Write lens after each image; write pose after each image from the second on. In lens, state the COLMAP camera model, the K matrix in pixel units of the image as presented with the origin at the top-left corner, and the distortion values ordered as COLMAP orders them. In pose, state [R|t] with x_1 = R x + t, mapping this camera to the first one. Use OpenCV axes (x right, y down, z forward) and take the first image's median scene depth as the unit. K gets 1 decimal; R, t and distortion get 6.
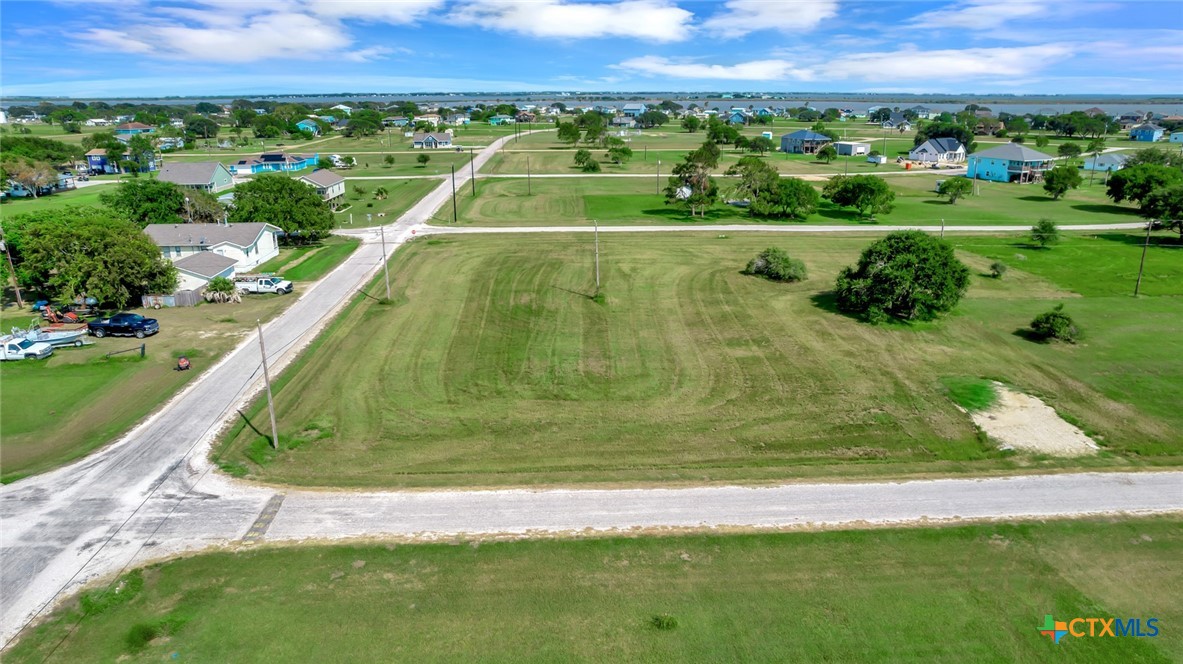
lens RADIAL K [[770.8, 0, 595.5], [0, 770.8, 332.6], [0, 0, 1]] dist [-0.081604, 0.076809]
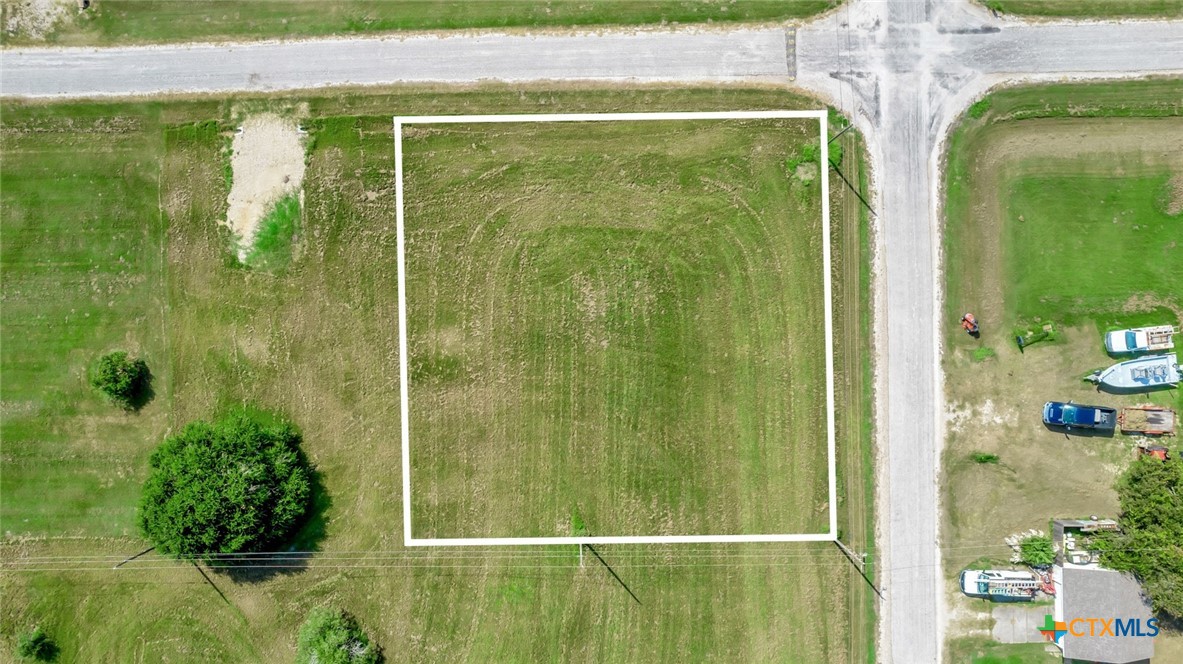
lens RADIAL K [[748.1, 0, 601.3], [0, 748.1, 356.5], [0, 0, 1]] dist [-0.077368, 0.067735]
pose [[-0.999640, -0.026802, 0.000898, -0.023750], [0.009029, -0.304834, 0.952363, -1.148455], [-0.025252, 0.952028, 0.304967, 0.868533]]
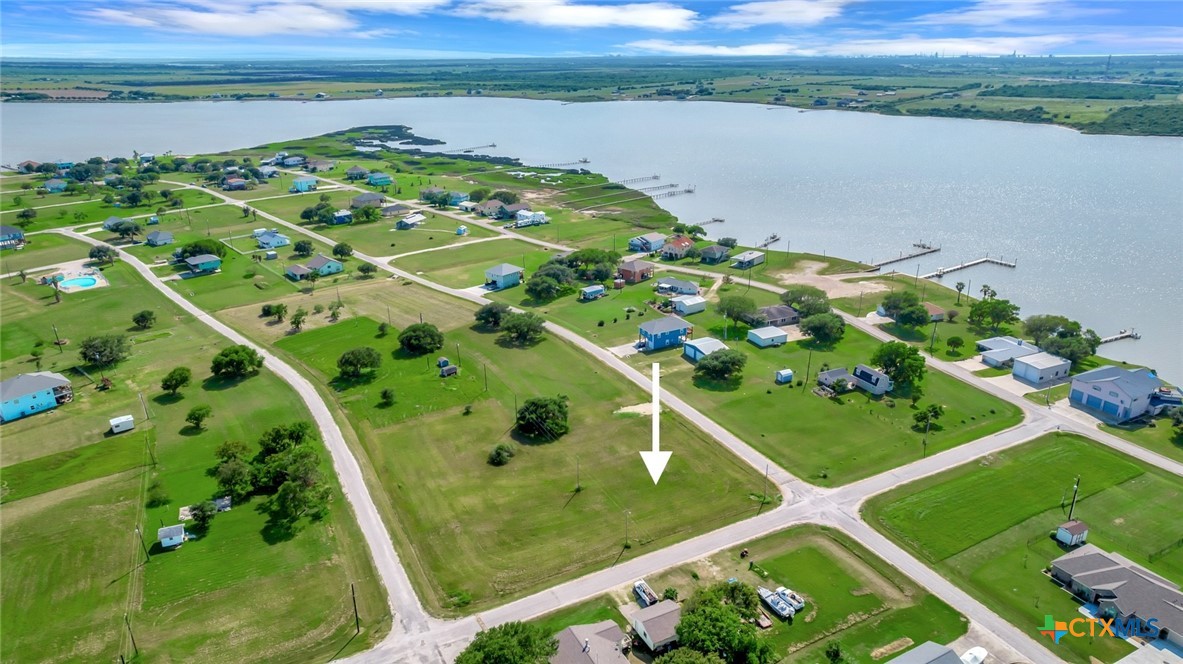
lens RADIAL K [[756.6, 0, 614.3], [0, 756.6, 309.3], [0, 0, 1]] dist [-0.038859, 0.001025]
pose [[-0.439583, -0.283163, 0.852400, -2.487844], [0.274546, 0.861229, 0.427679, -1.983840], [-0.855214, 0.422023, -0.300841, 2.018957]]
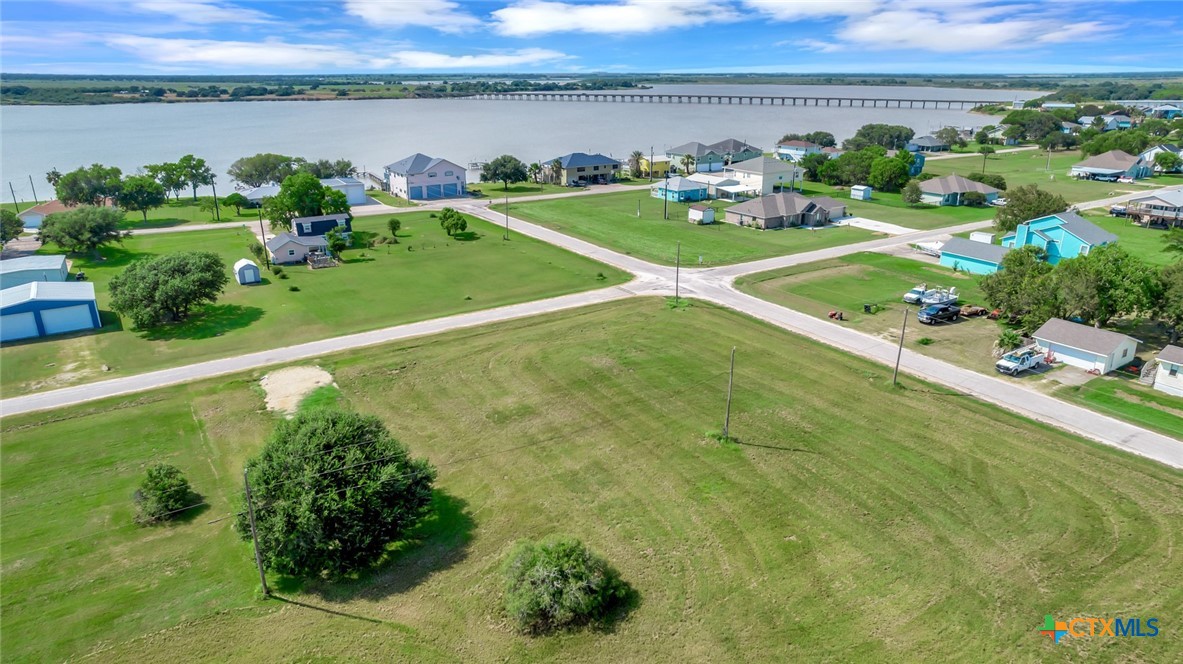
lens RADIAL K [[761.1, 0, 593.2], [0, 761.1, 327.4], [0, 0, 1]] dist [-0.039910, 0.001226]
pose [[-0.863247, 0.165670, -0.476821, 0.725361], [-0.149048, 0.818835, 0.554340, -0.844840], [0.482276, 0.549602, -0.682164, 2.145213]]
